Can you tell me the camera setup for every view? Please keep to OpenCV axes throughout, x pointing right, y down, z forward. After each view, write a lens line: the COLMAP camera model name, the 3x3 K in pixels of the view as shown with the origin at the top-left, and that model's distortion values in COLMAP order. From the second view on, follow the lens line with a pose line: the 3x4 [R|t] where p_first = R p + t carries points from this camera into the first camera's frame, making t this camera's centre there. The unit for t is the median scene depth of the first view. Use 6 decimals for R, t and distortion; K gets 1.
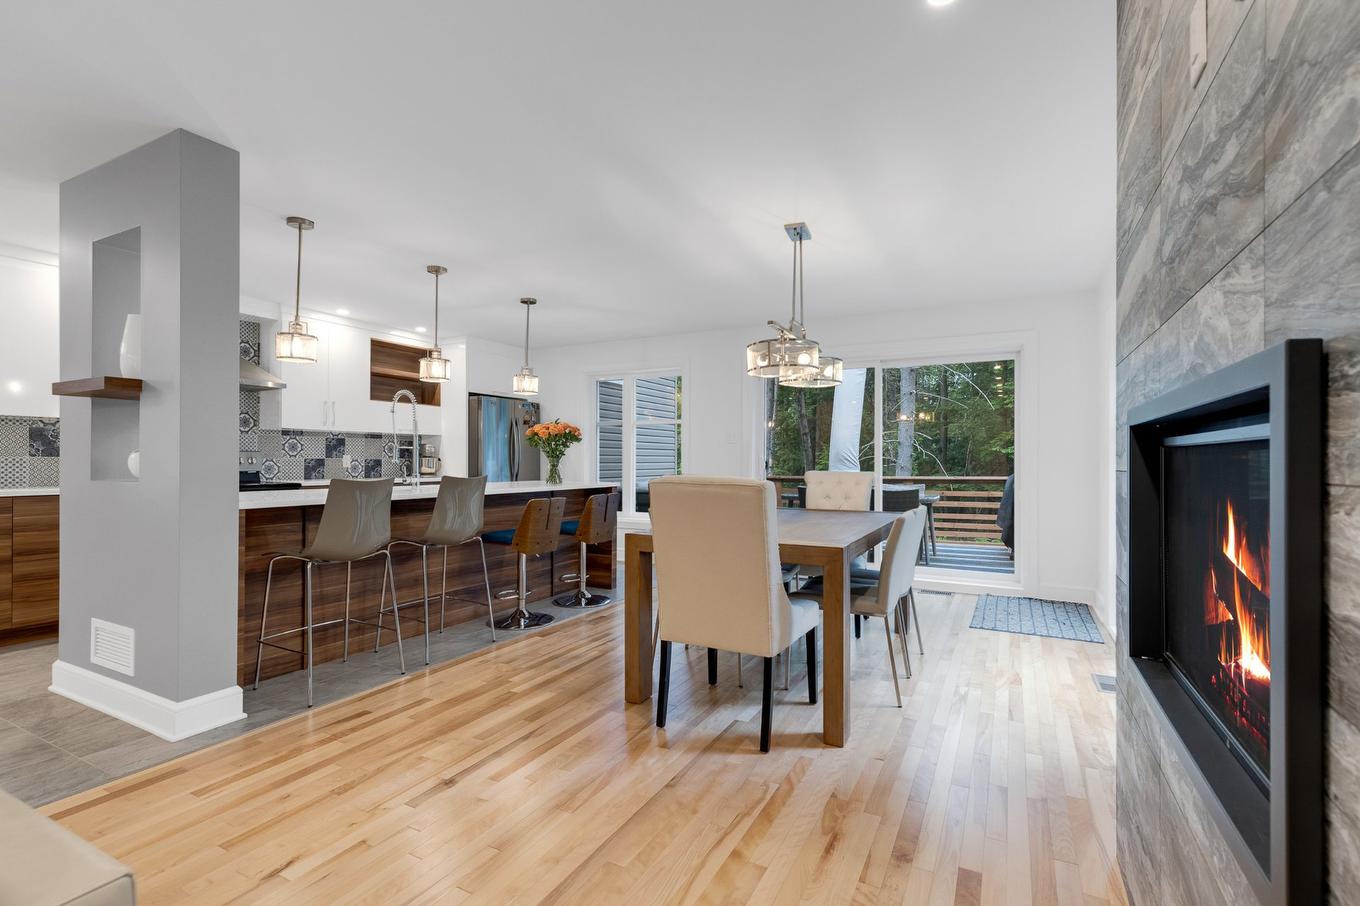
lens RADIAL K [[617.3, 0, 685.5], [0, 617.3, 456.9], [0, 0, 1]] dist [0.002840, -0.002326]
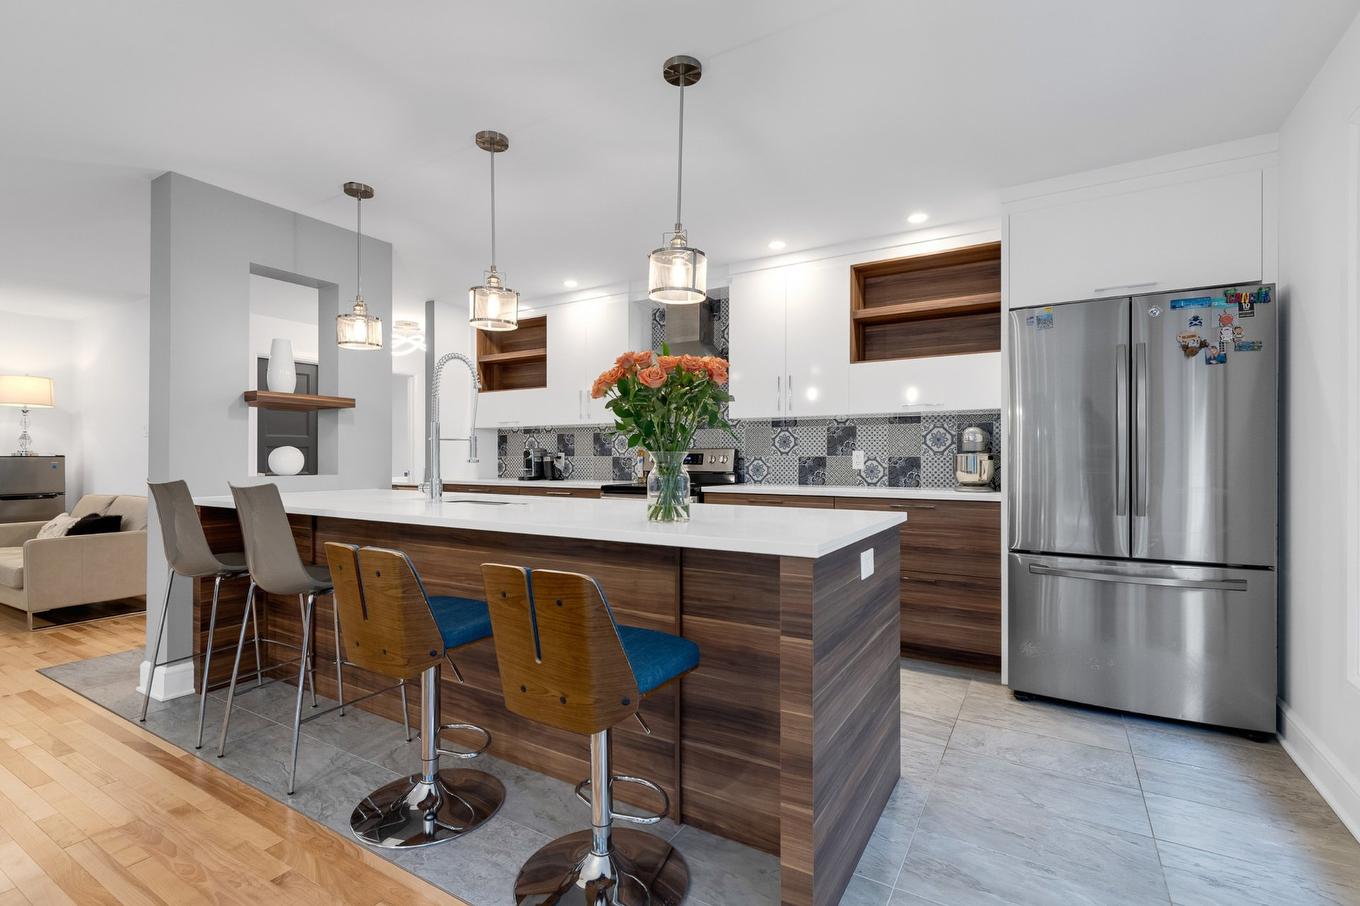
lens RADIAL K [[617.3, 0, 685.6], [0, 617.3, 458.0], [0, 0, 1]] dist [0.002840, -0.002326]
pose [[-0.055329, -0.003375, -0.998462, 0.304290], [0.003834, 0.999986, -0.003593, 0.014602], [0.998461, -0.004027, -0.055316, 2.005770]]
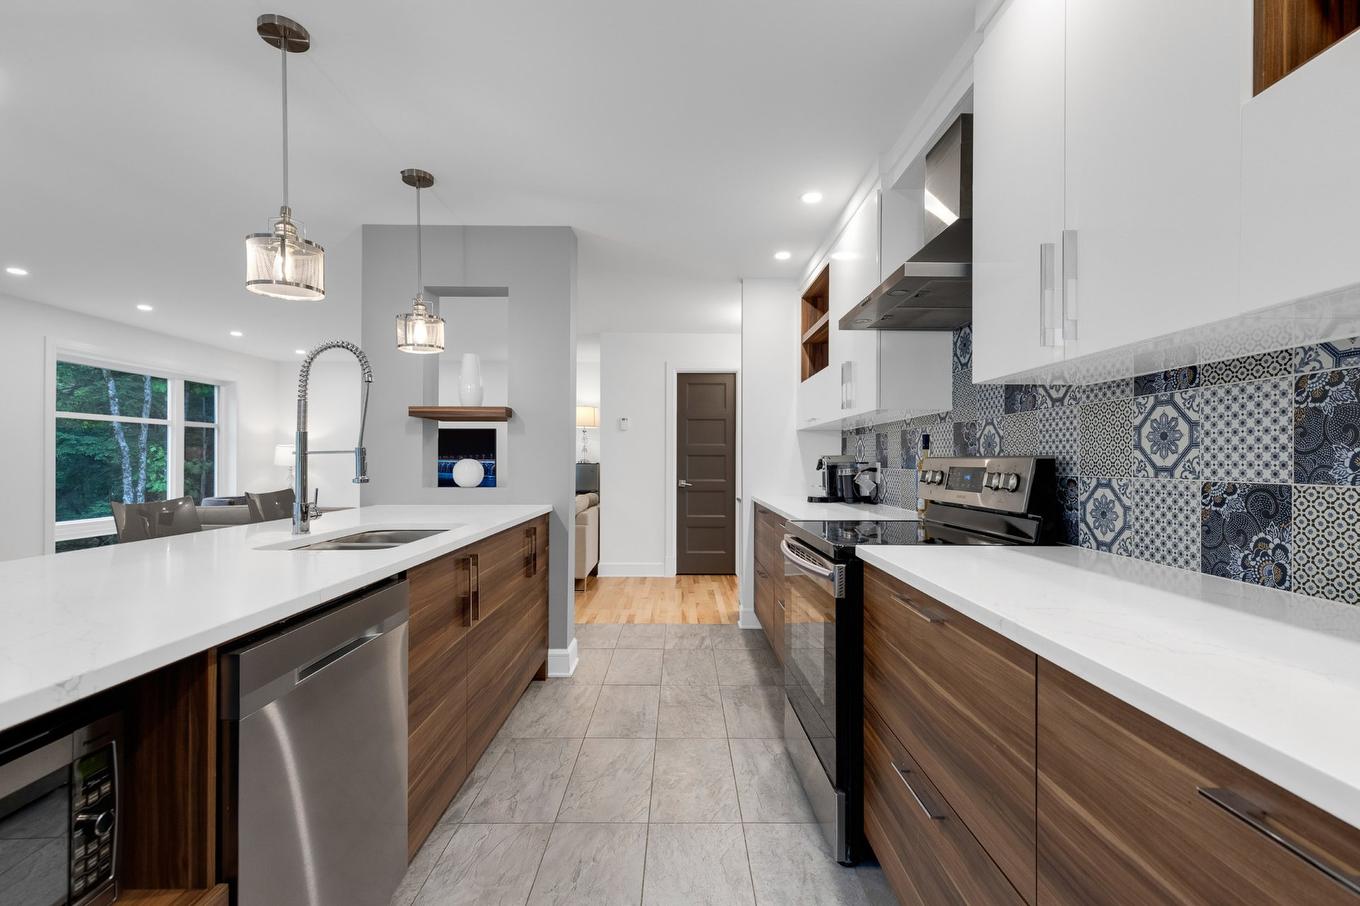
lens RADIAL K [[617.3, 0, 689.2], [0, 617.3, 452.7], [0, 0, 1]] dist [0.002840, -0.002326]
pose [[-0.881807, -0.010369, -0.471496, -0.741218], [-0.002270, 0.999840, -0.017743, -0.008452], [0.471605, -0.014575, -0.881690, 2.472722]]
